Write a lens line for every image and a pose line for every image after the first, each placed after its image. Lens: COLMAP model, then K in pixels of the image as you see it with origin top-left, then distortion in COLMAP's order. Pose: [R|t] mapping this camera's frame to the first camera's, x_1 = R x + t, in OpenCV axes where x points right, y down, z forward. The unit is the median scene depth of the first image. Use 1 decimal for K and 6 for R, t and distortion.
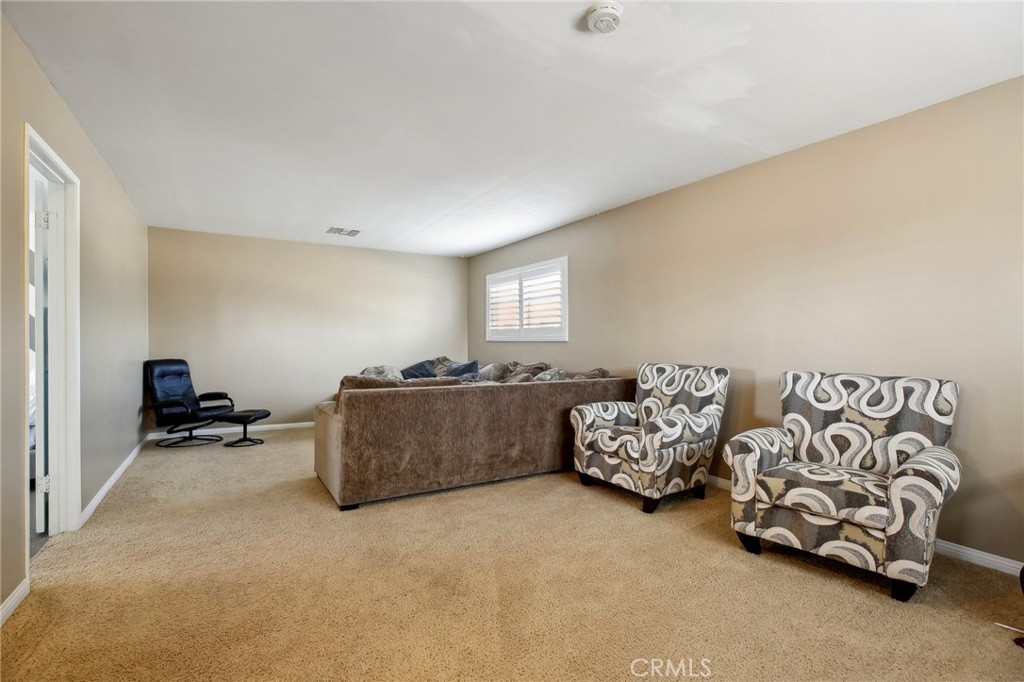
lens RADIAL K [[469.3, 0, 518.8], [0, 469.3, 342.0], [0, 0, 1]] dist [-0.023698, 0.002423]
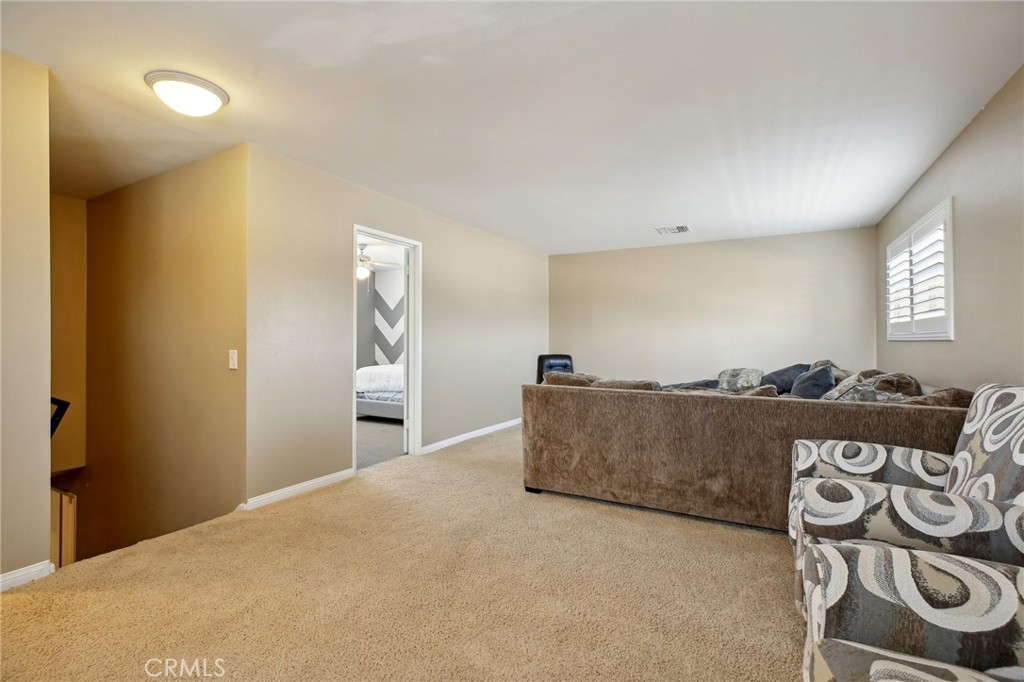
lens RADIAL K [[469.3, 0, 519.1], [0, 469.3, 334.8], [0, 0, 1]] dist [-0.023698, 0.002423]
pose [[0.496997, -0.012835, -0.867657, 0.515747], [-0.000552, 0.999886, -0.015107, 0.001895], [0.867752, 0.007988, 0.496933, 0.363059]]
